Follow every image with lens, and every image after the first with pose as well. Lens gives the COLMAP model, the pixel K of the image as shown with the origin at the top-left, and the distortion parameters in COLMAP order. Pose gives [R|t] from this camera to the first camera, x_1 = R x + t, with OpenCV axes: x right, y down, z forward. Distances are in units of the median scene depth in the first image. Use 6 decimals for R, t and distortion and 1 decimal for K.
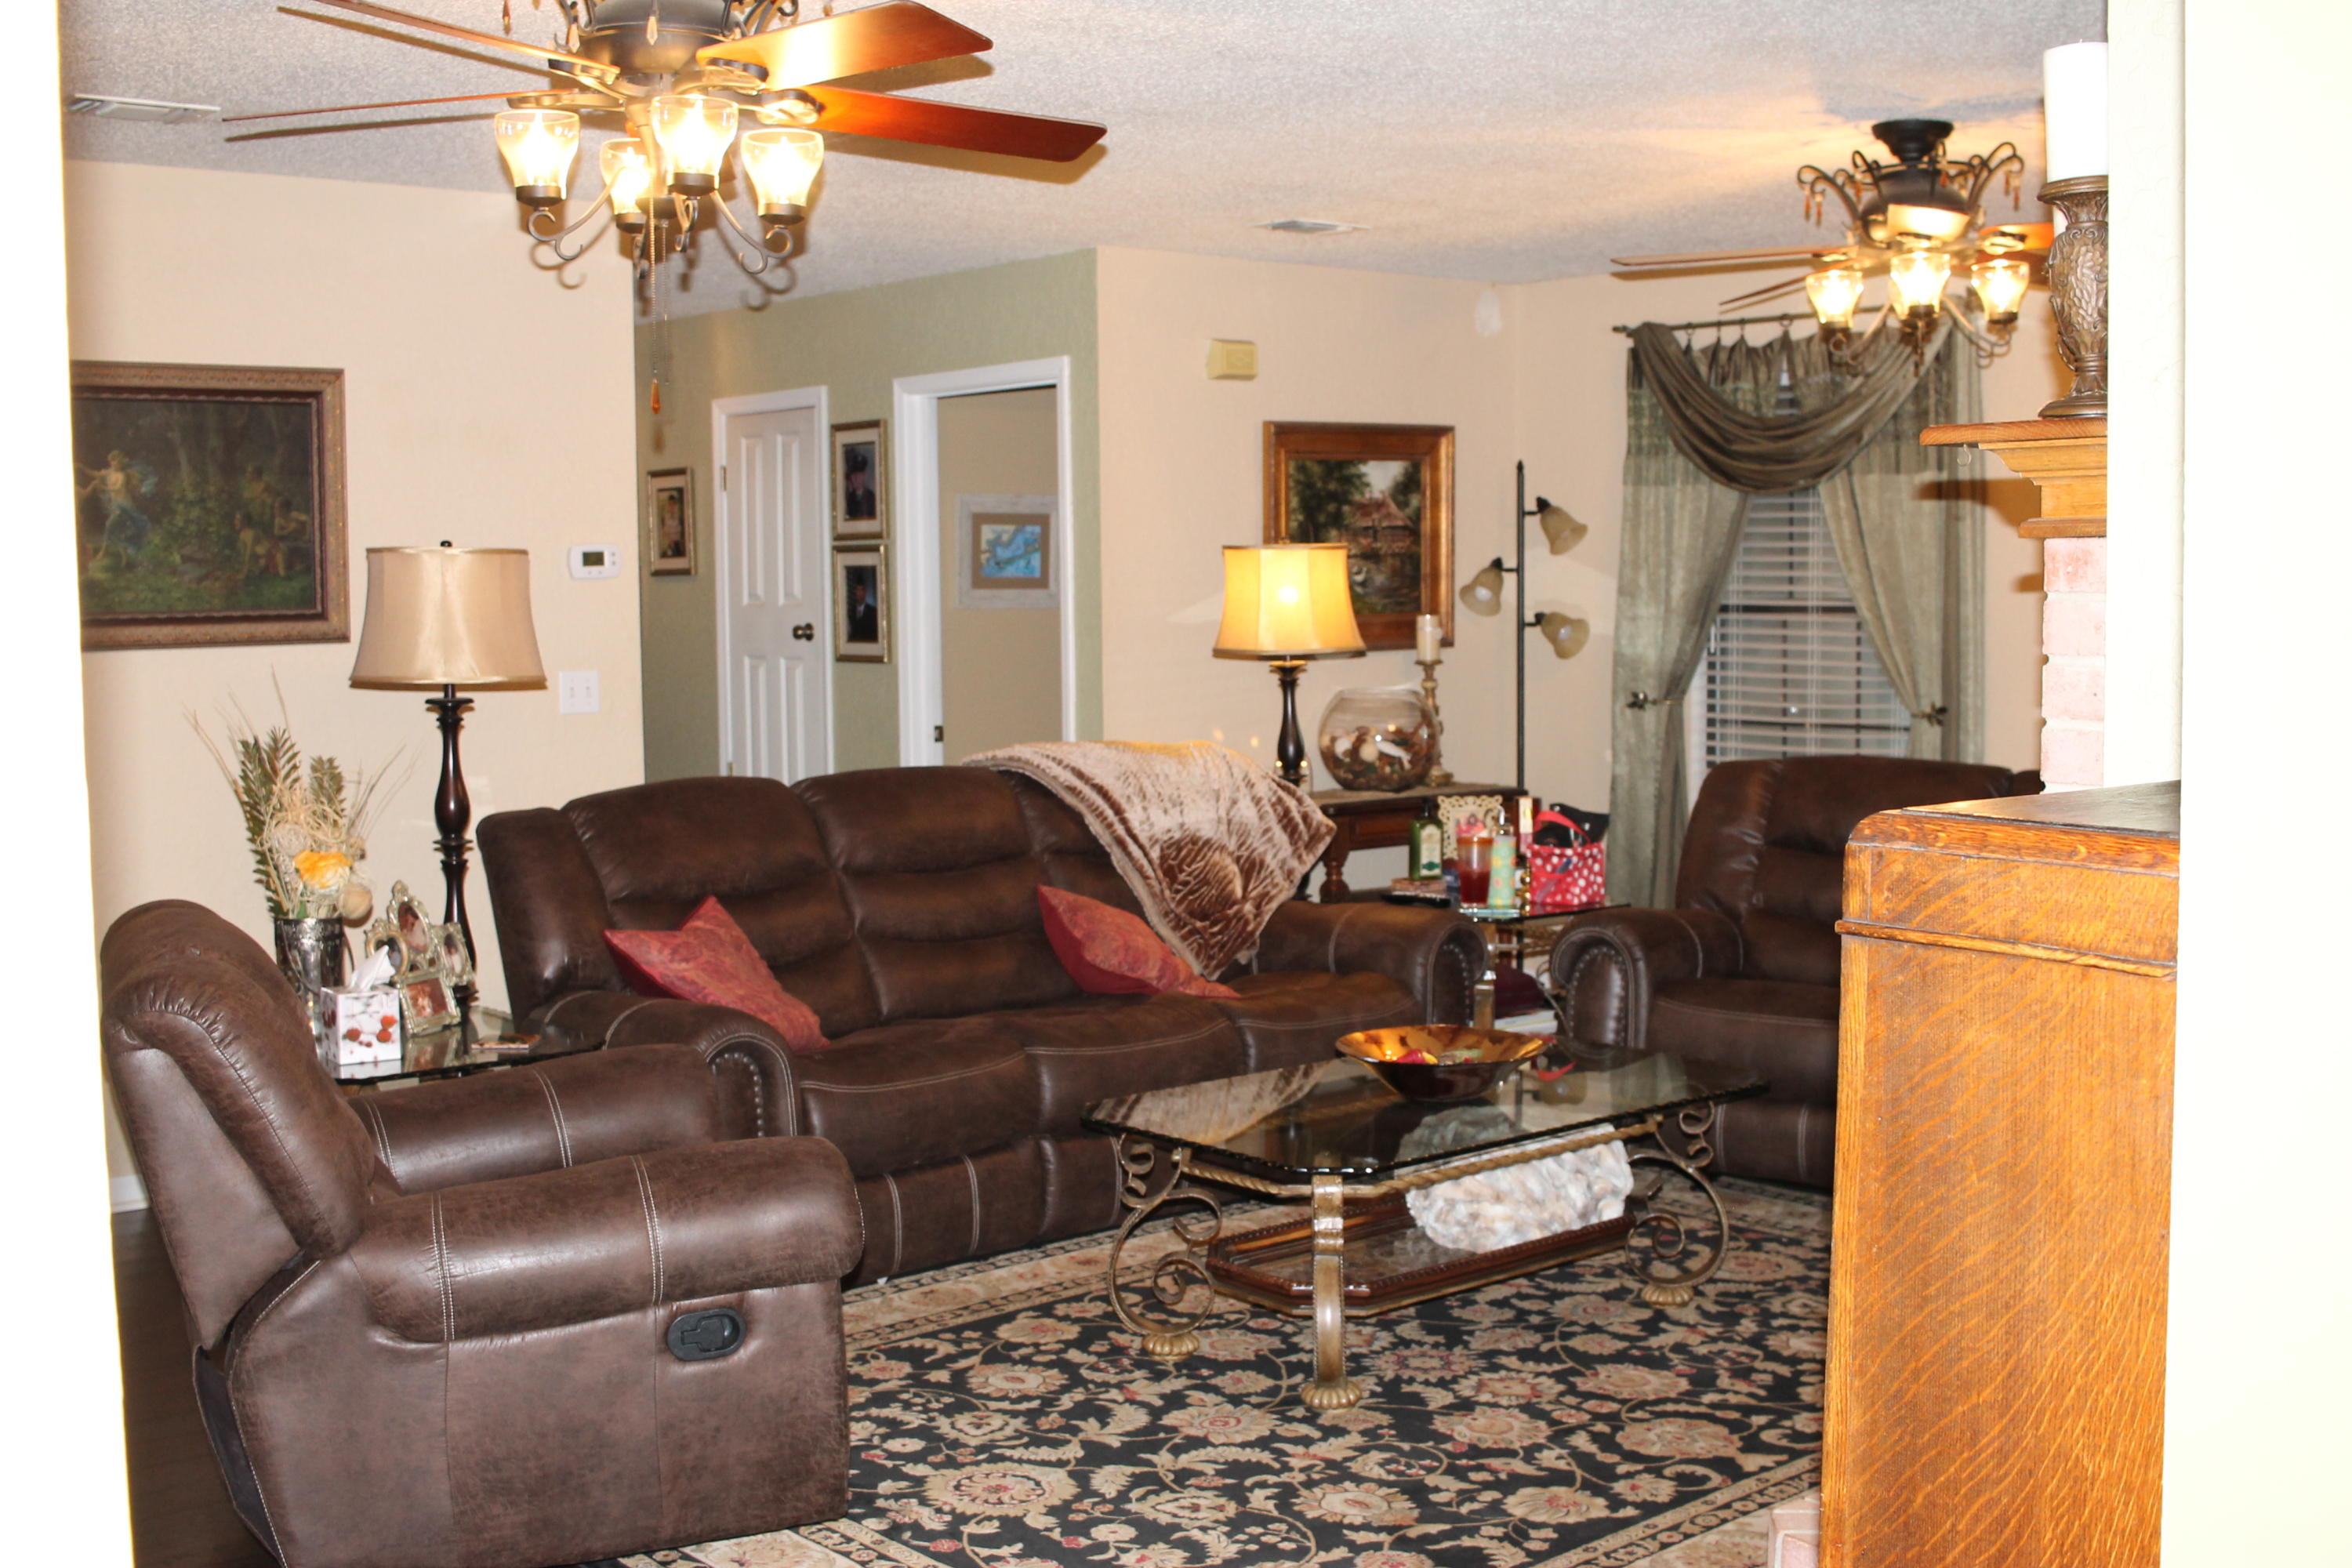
lens RADIAL K [[2635.5, 0, 1176.0], [0, 2635.5, 784.0], [0, 0, 1]] dist [-0.135203, 0.138278]
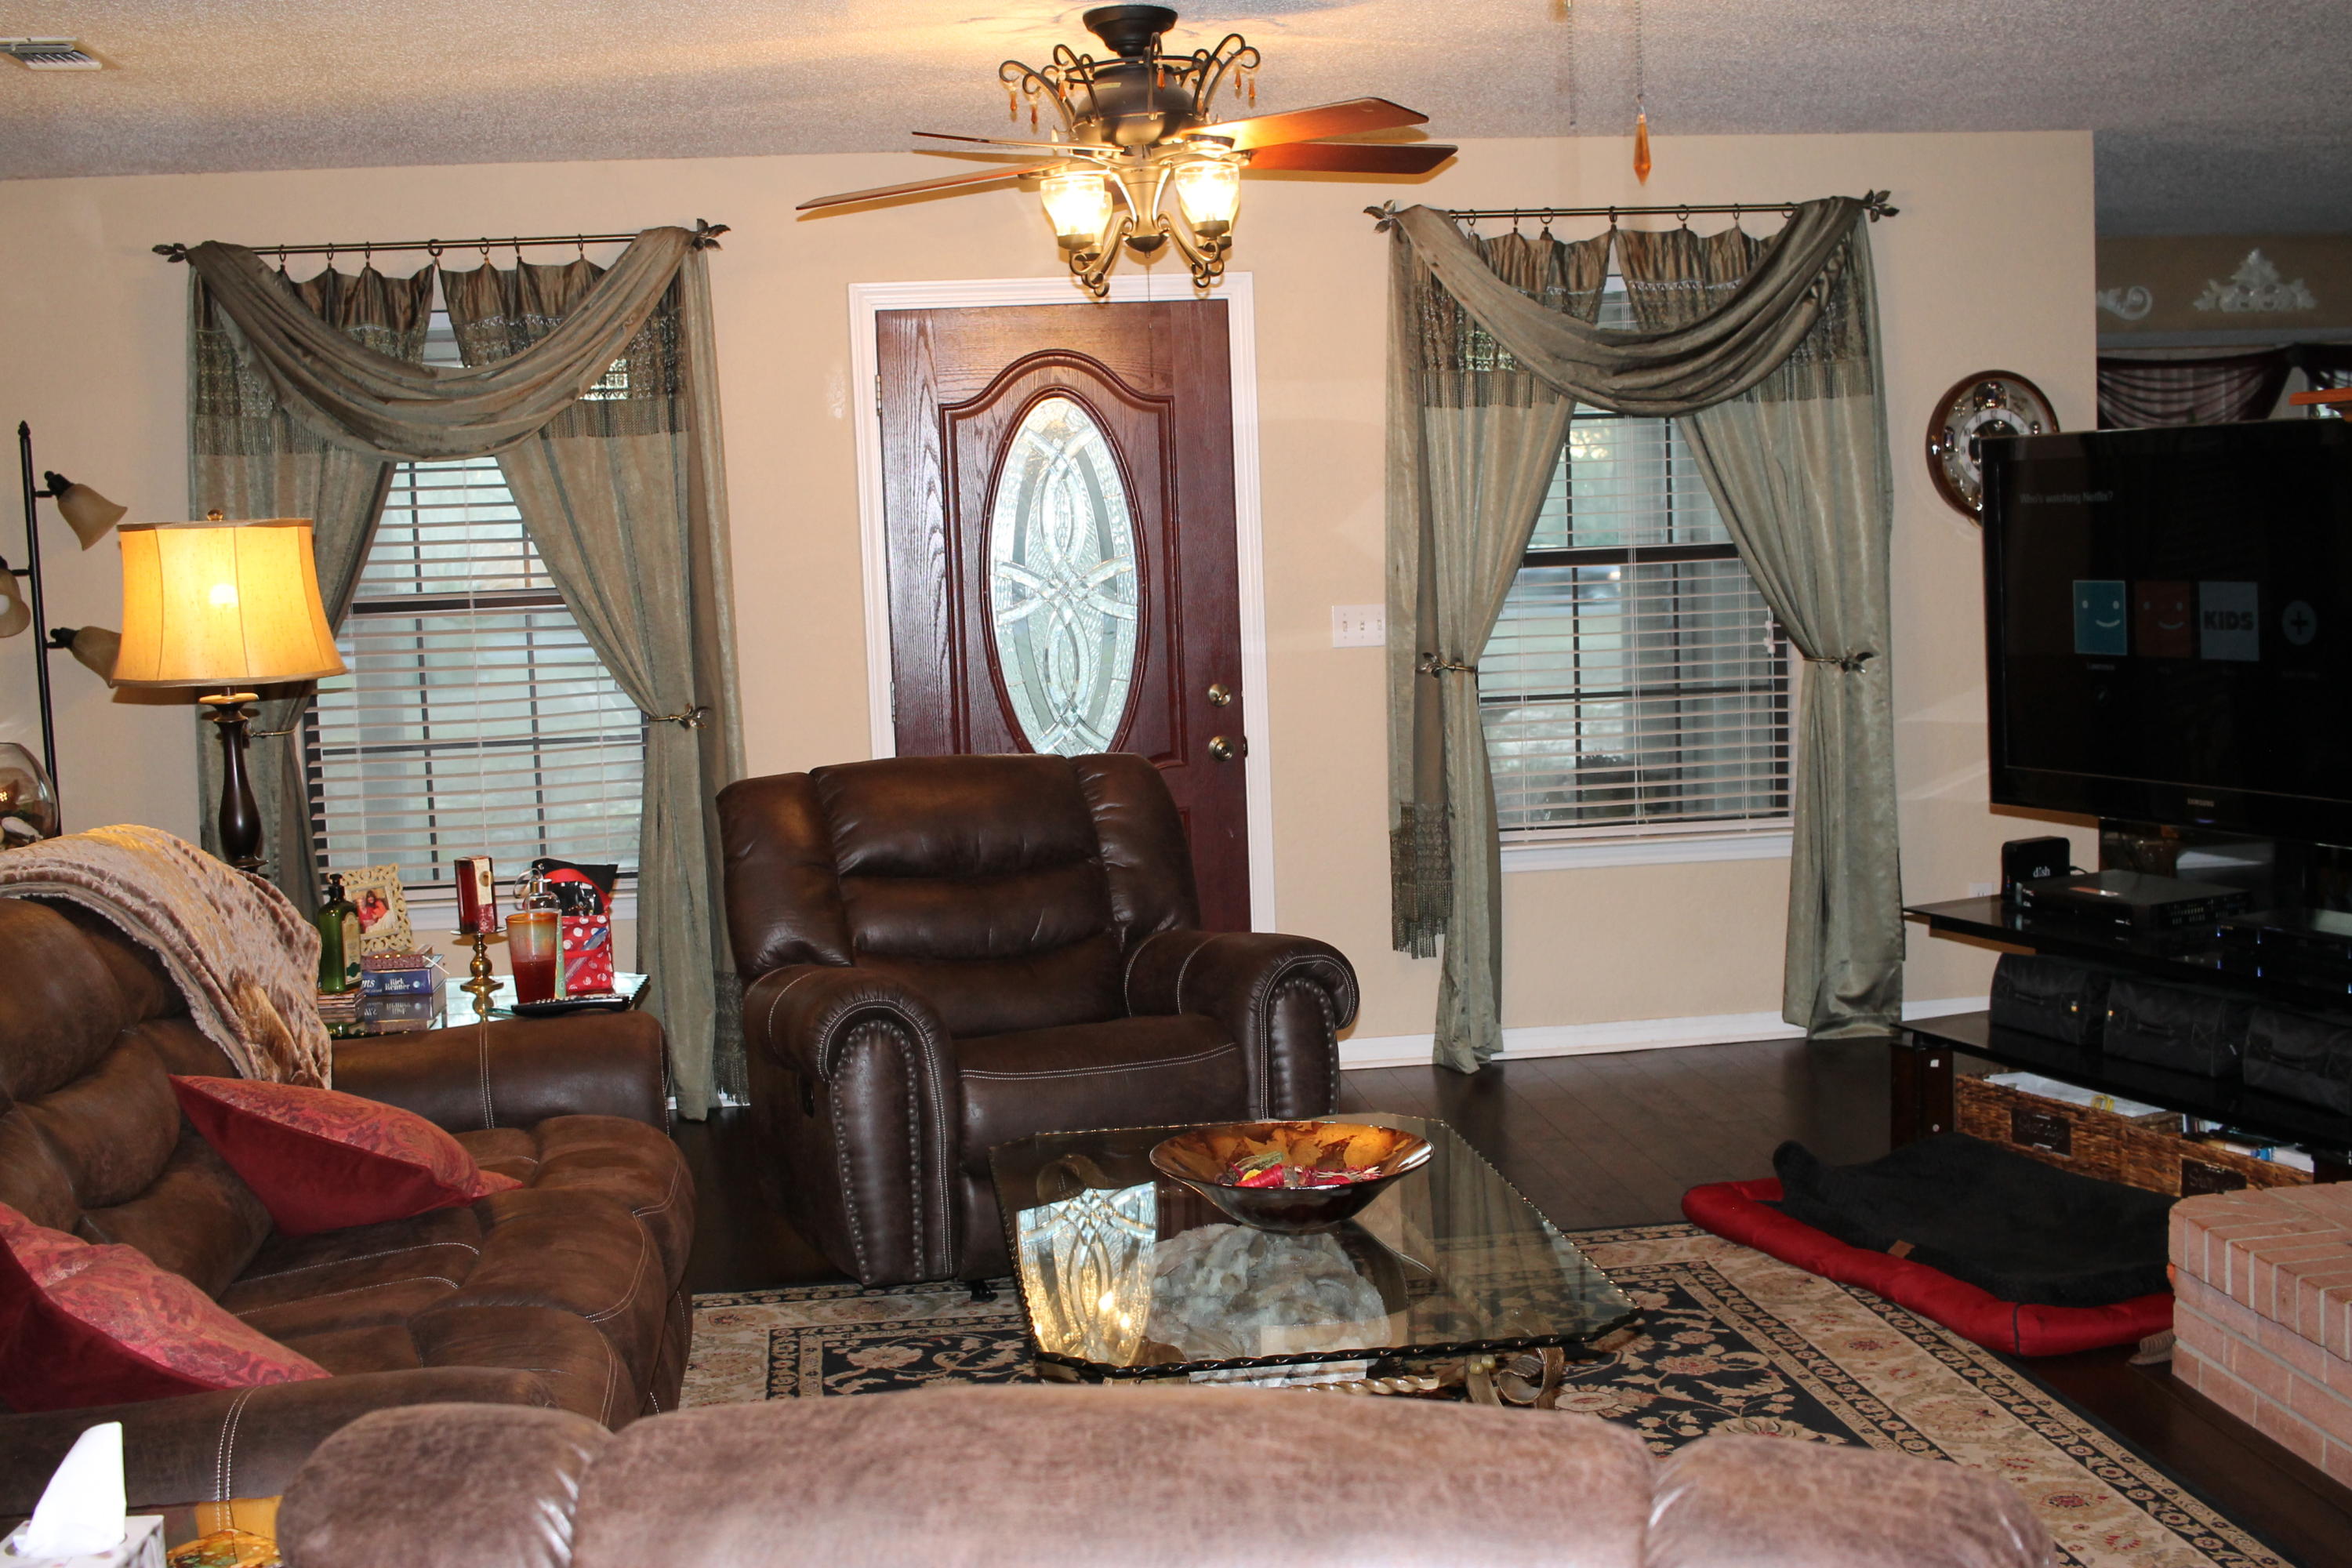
lens RADIAL K [[2635.5, 0, 1176.0], [0, 2635.5, 784.0], [0, 0, 1]] dist [-0.135203, 0.138278]
pose [[0.546472, -0.089752, 0.832654, -0.526411], [0.096149, 0.994390, 0.044083, -0.041498], [-0.831940, 0.055968, 0.552036, 0.600796]]
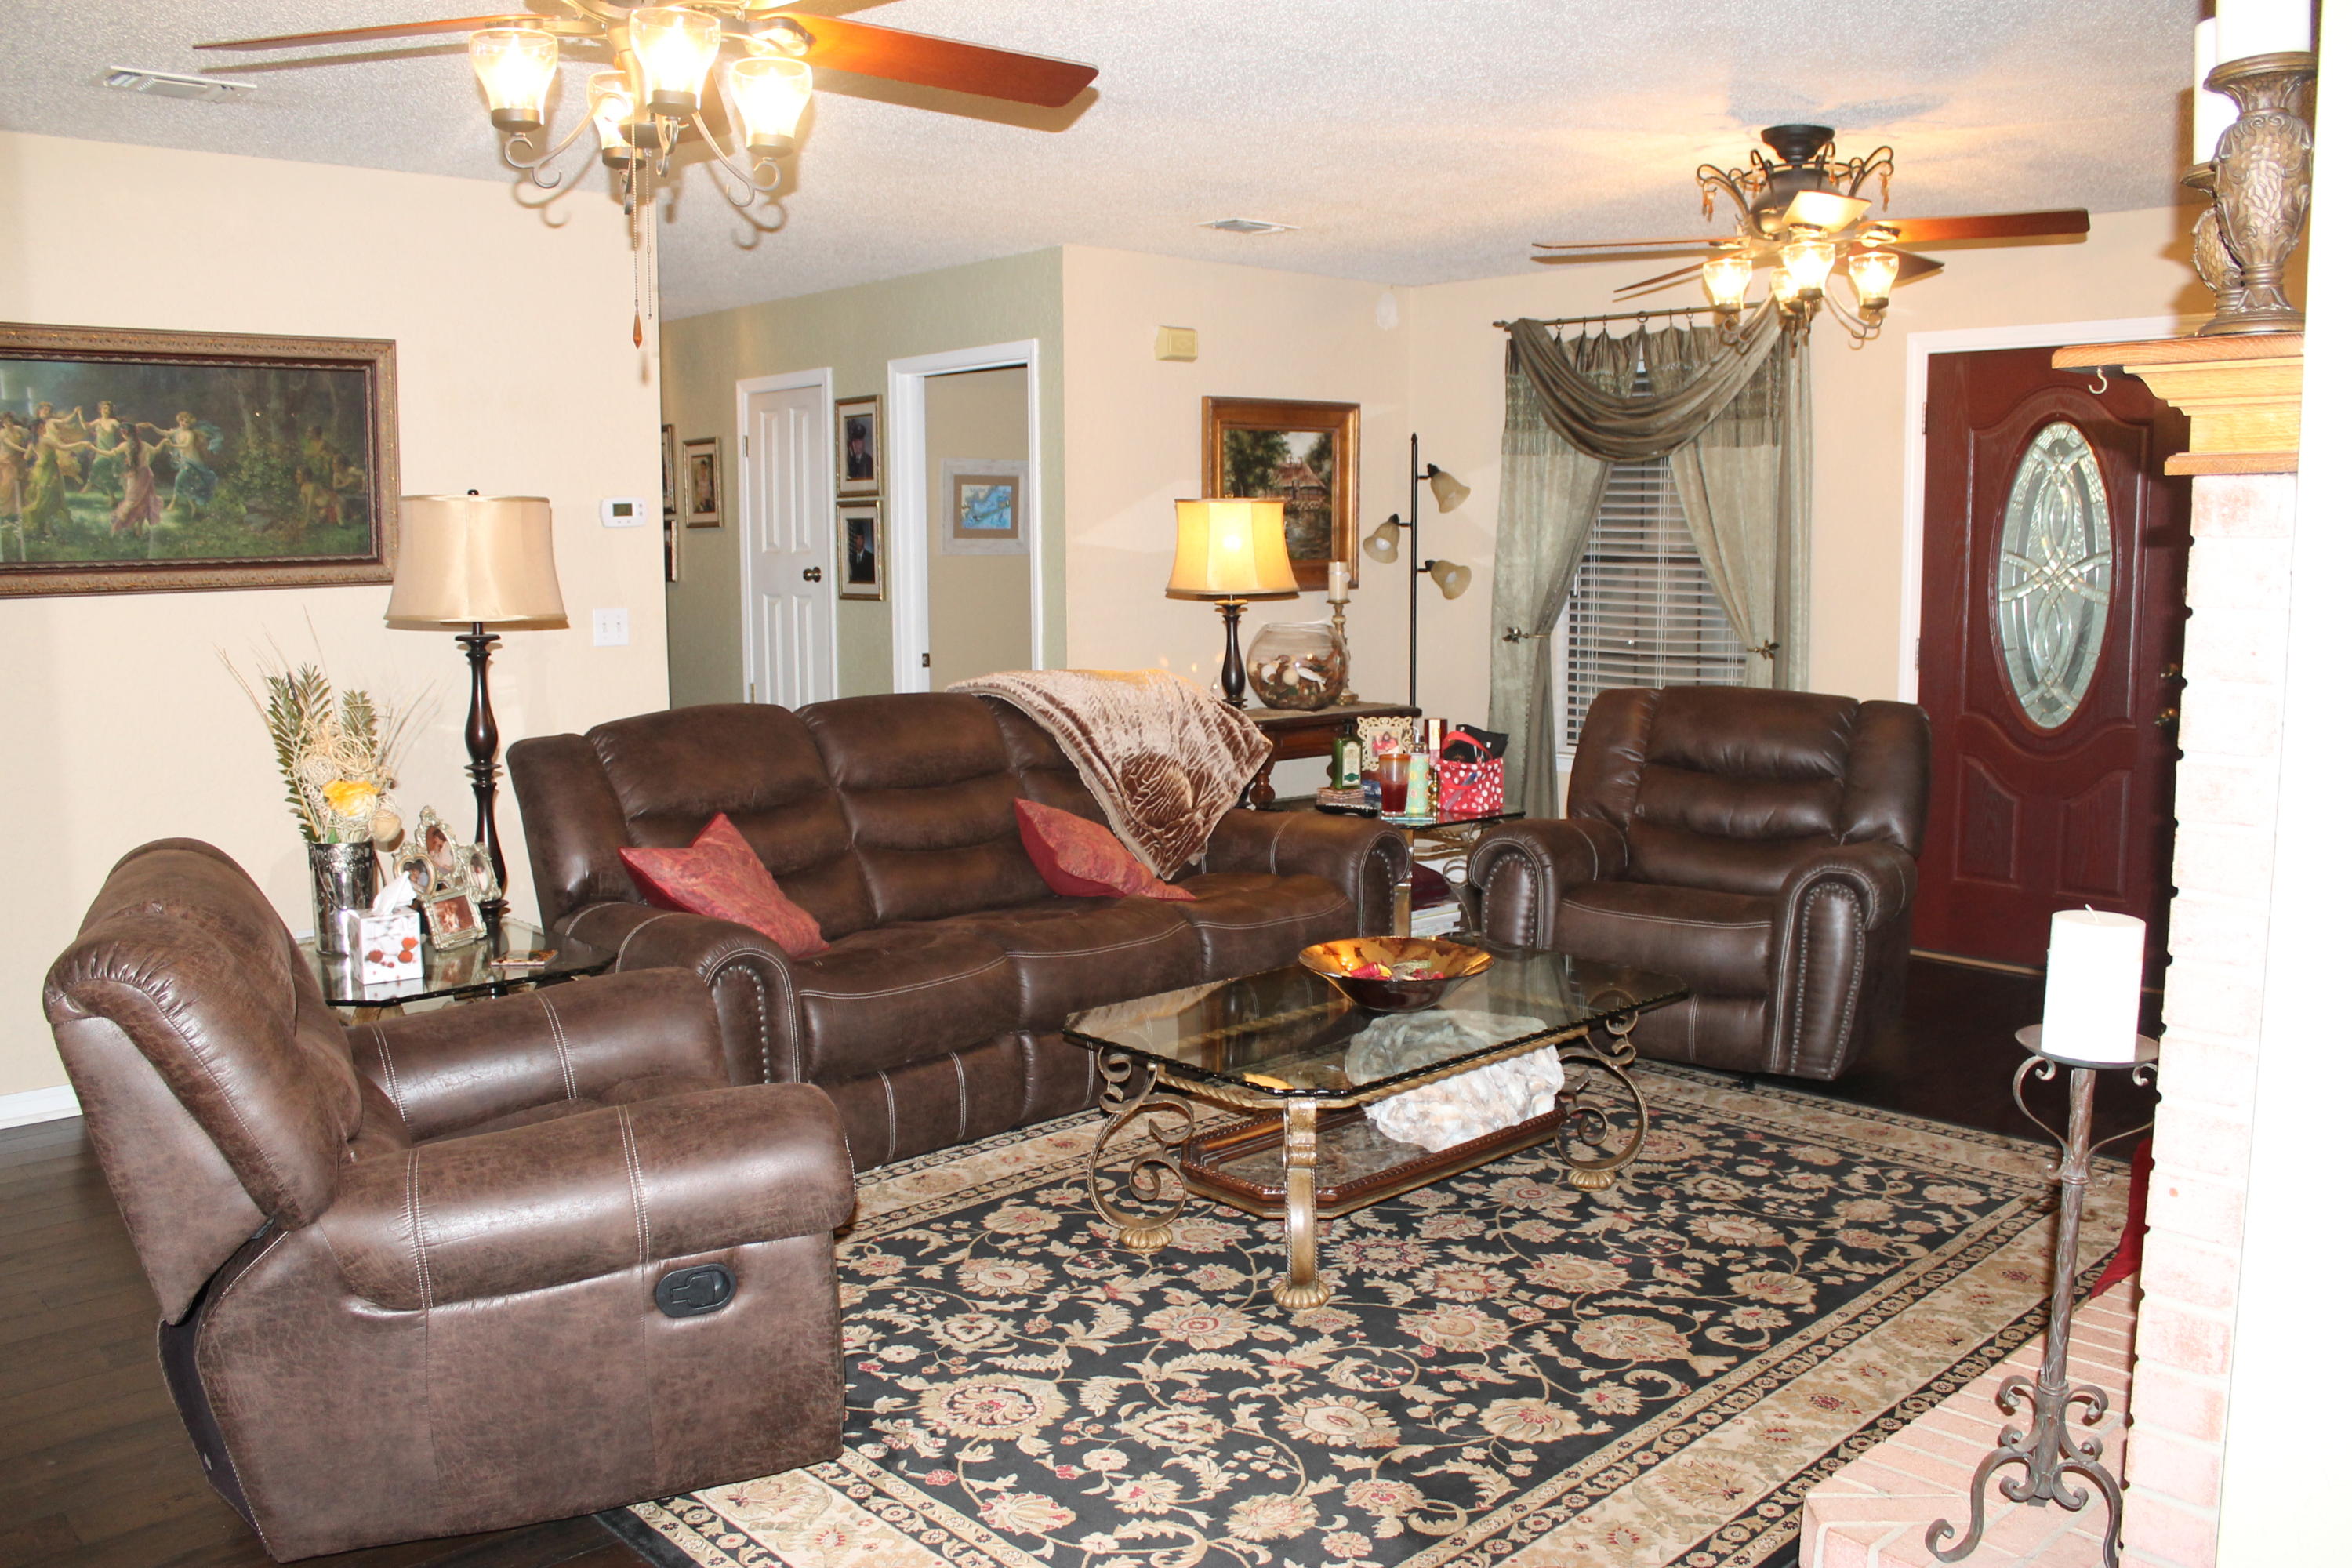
lens RADIAL K [[1939.6, 0, 1176.0], [0, 1939.6, 784.0], [0, 0, 1]] dist [-0.199944, 0.149530]
pose [[0.999240, 0.000543, 0.038987, -0.020081], [-0.002447, 0.998806, 0.048801, -0.010635], [-0.038914, -0.048859, 0.998047, 0.214360]]
